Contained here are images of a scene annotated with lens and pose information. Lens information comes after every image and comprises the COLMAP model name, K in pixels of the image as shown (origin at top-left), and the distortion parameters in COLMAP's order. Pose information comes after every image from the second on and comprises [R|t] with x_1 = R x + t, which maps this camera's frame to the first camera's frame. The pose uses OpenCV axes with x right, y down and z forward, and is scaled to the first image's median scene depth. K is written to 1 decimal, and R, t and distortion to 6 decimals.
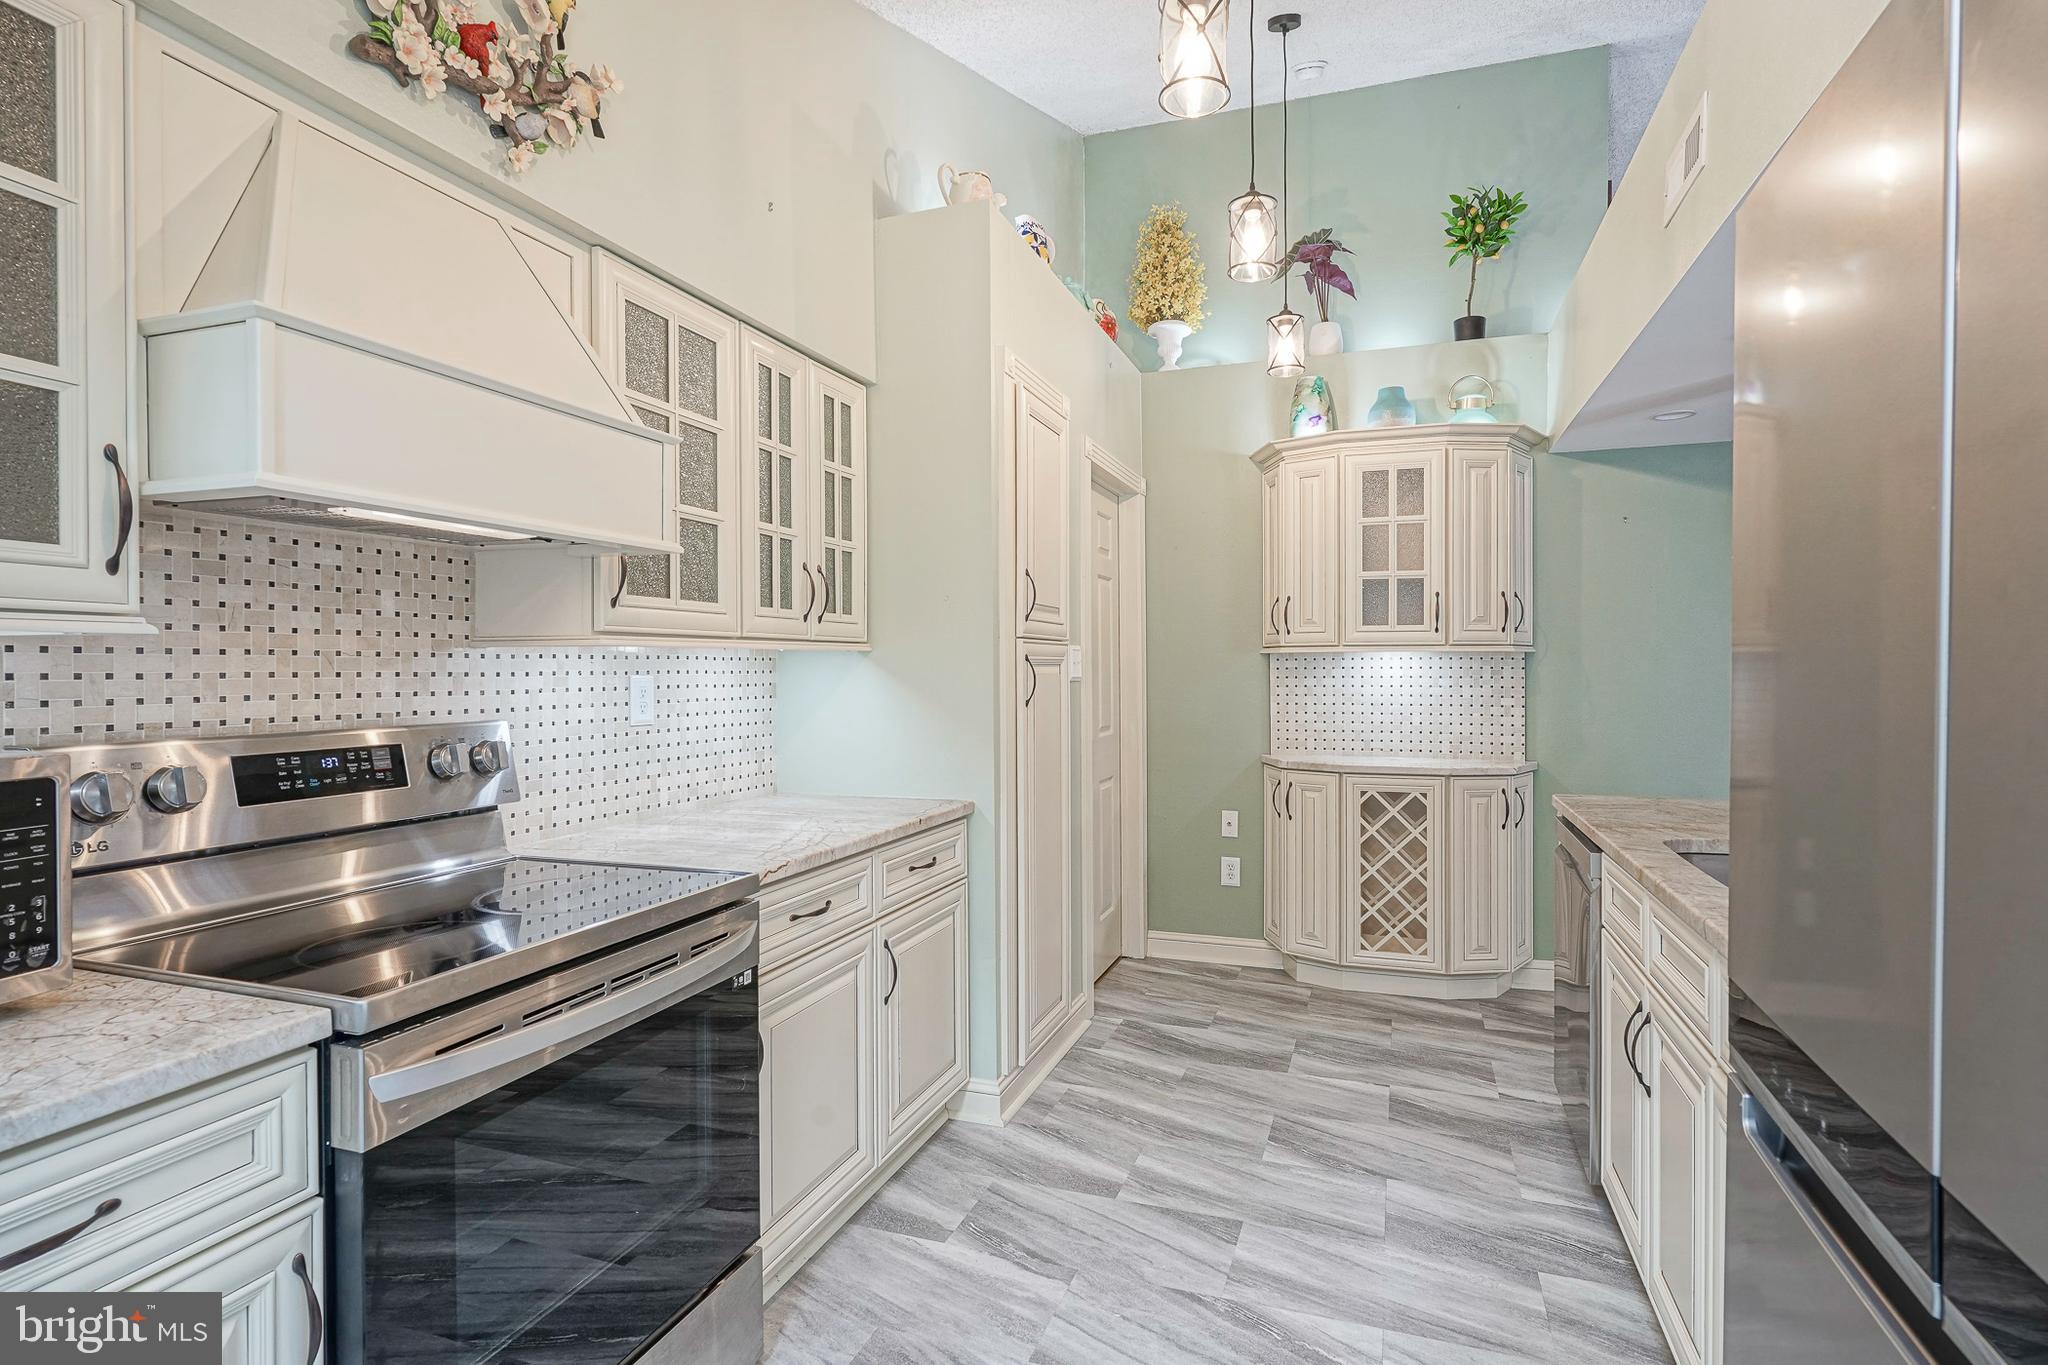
lens RADIAL K [[1001.3, 0, 1032.0], [0, 1001.3, 673.8], [0, 0, 1]] dist [-0.011190, 0.005767]
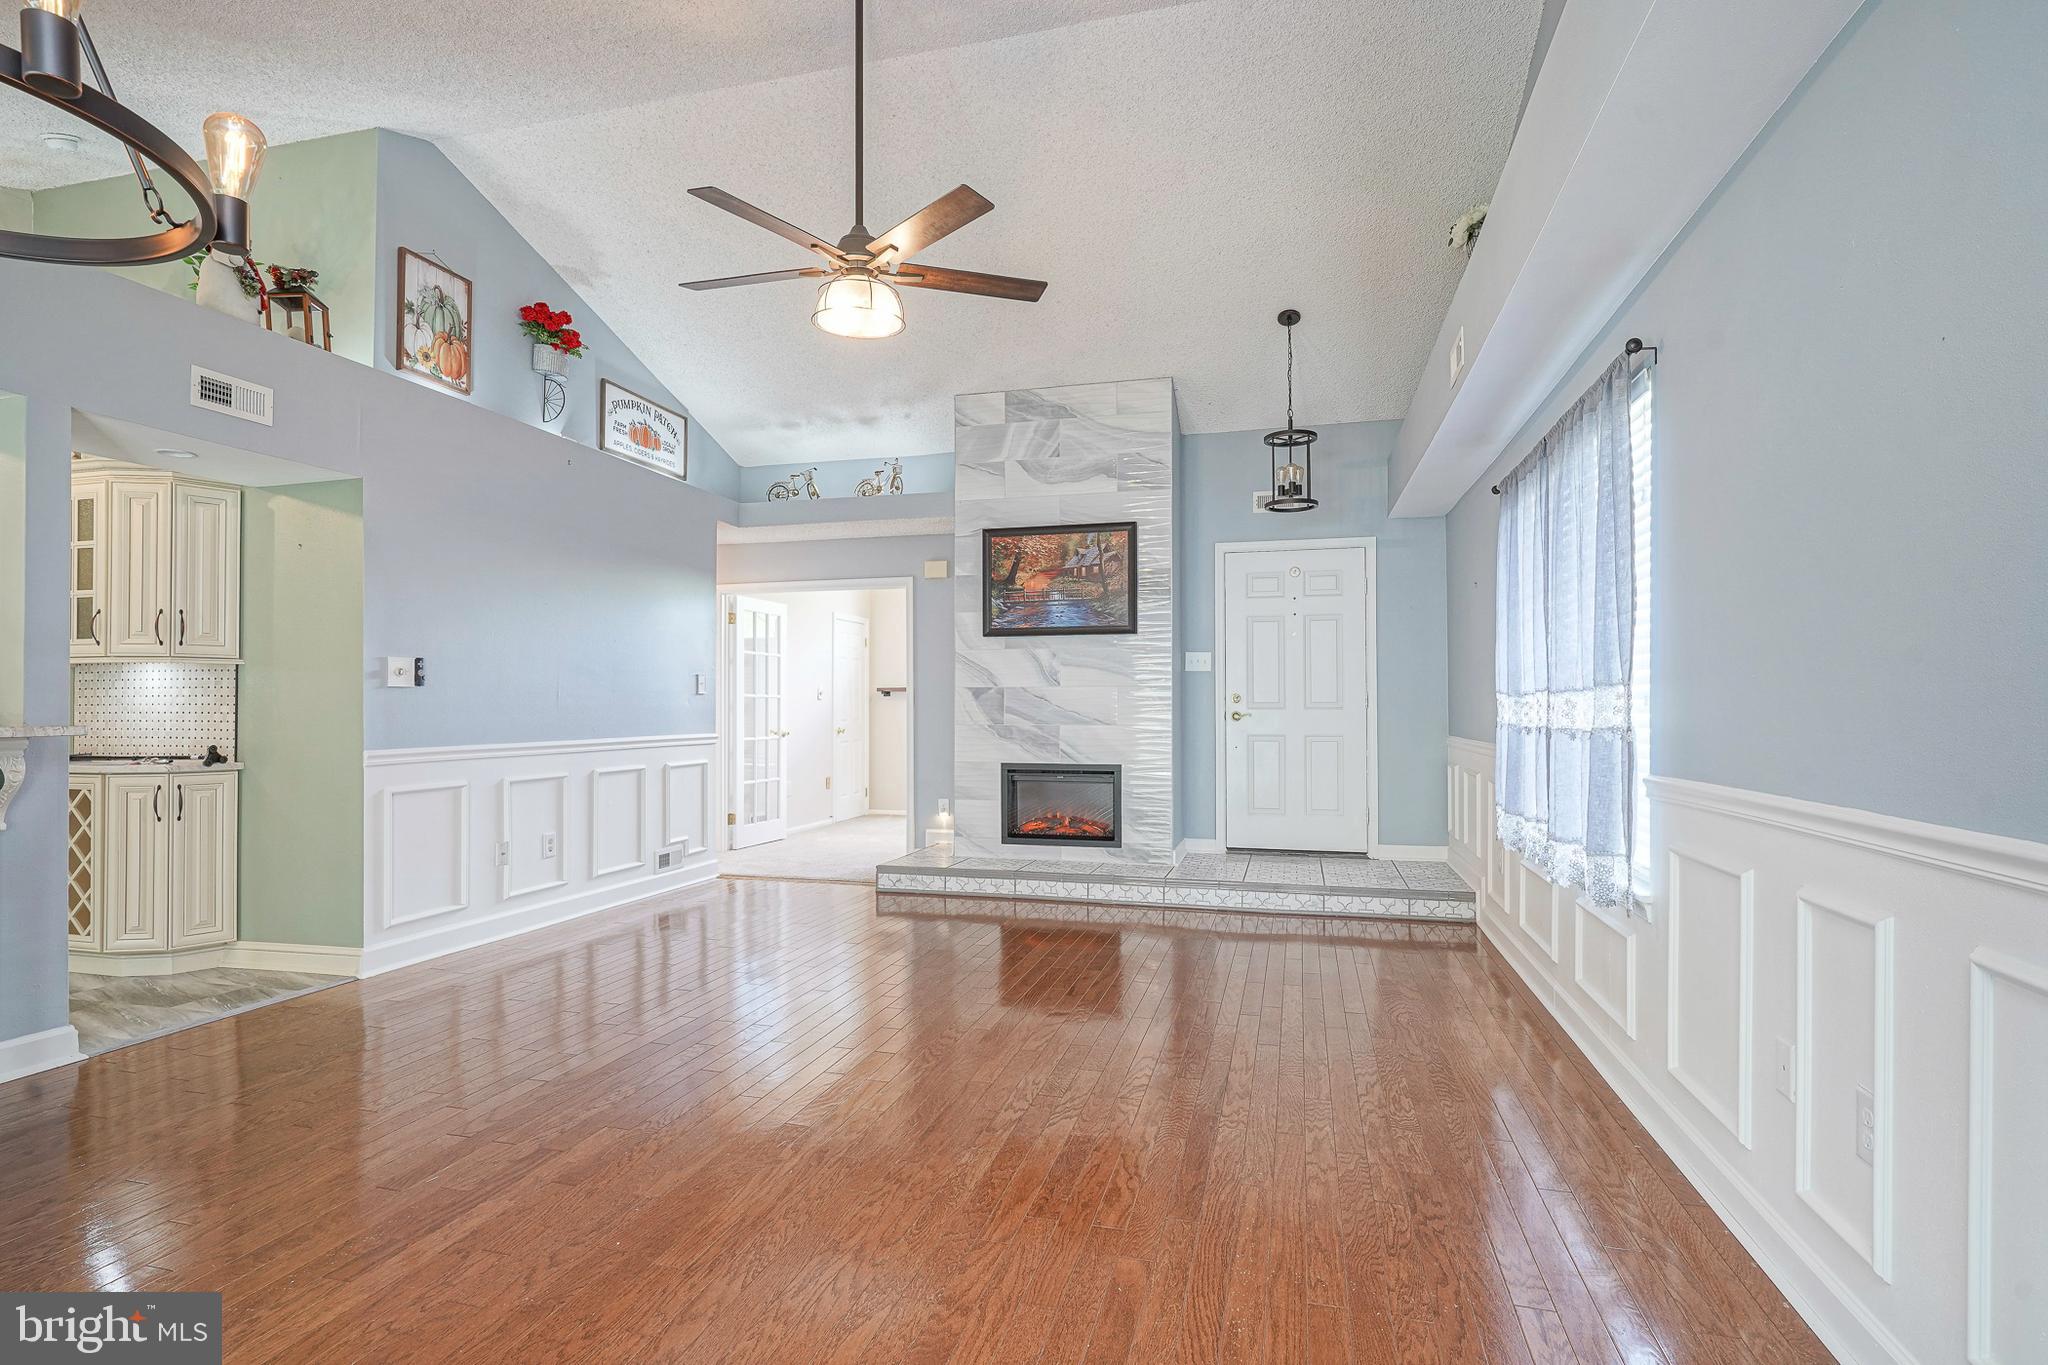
lens RADIAL K [[1040.4, 0, 1063.2], [0, 1040.4, 685.9], [0, 0, 1]] dist [-0.006081, 0.001919]
pose [[0.995024, -0.001487, 0.099626, 1.268323], [0.003595, 0.999774, -0.020976, 0.029384], [-0.099572, 0.021229, 0.994804, -0.241530]]
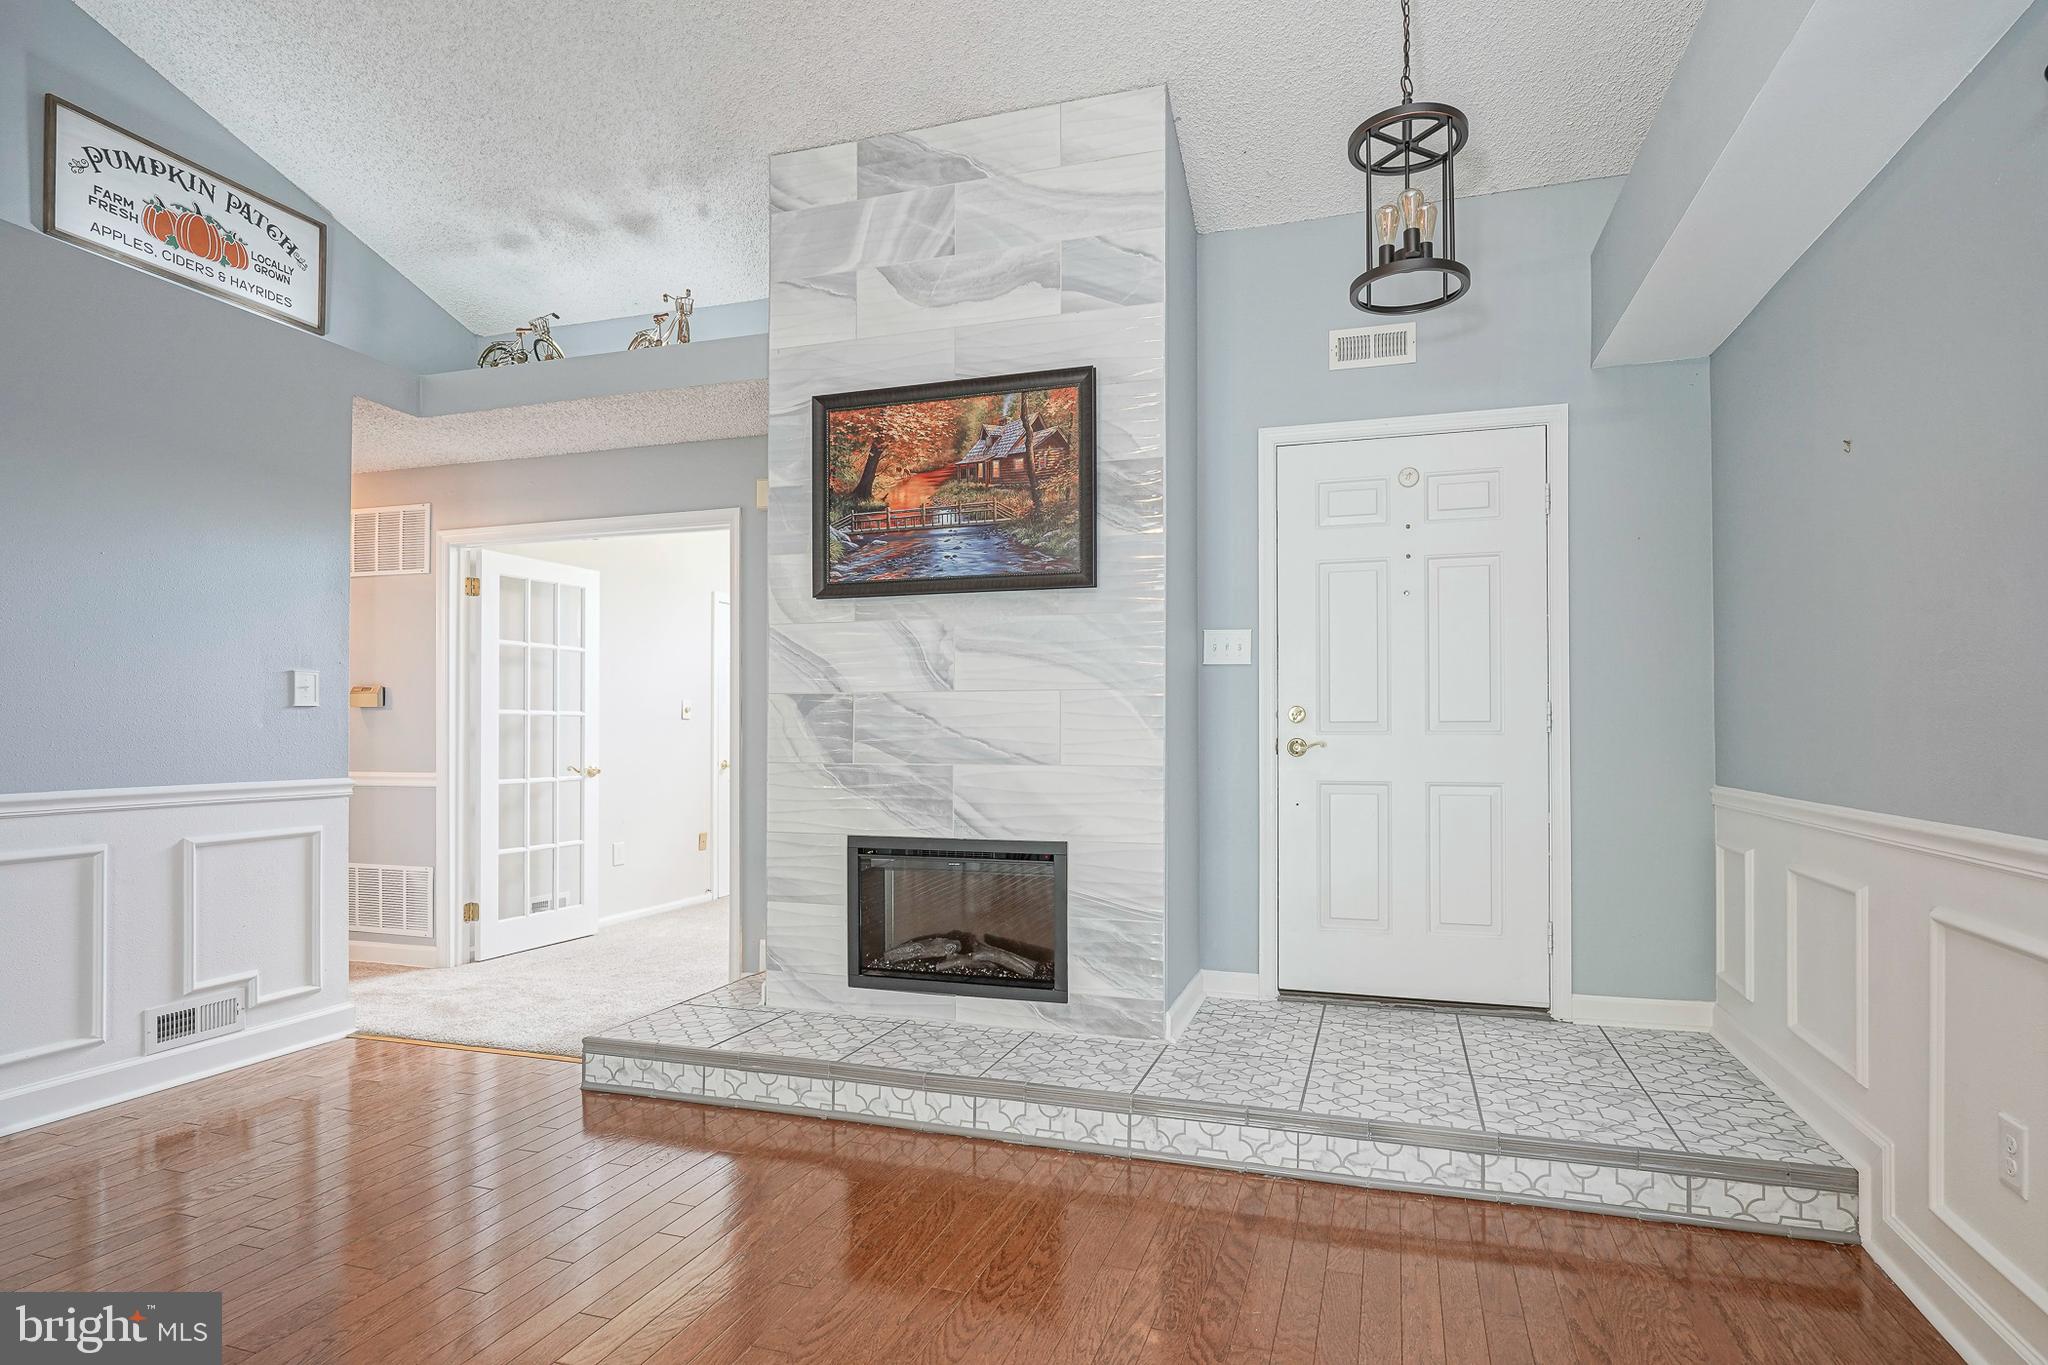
lens RADIAL K [[1040.4, 0, 1077.4], [0, 1040.4, 722.8], [0, 0, 1]] dist [-0.006081, 0.001919]
pose [[0.999497, -0.003537, 0.031518, 1.512952], [0.003824, 0.999952, -0.009054, 0.030245], [-0.031484, 0.009170, 0.999462, 0.564734]]
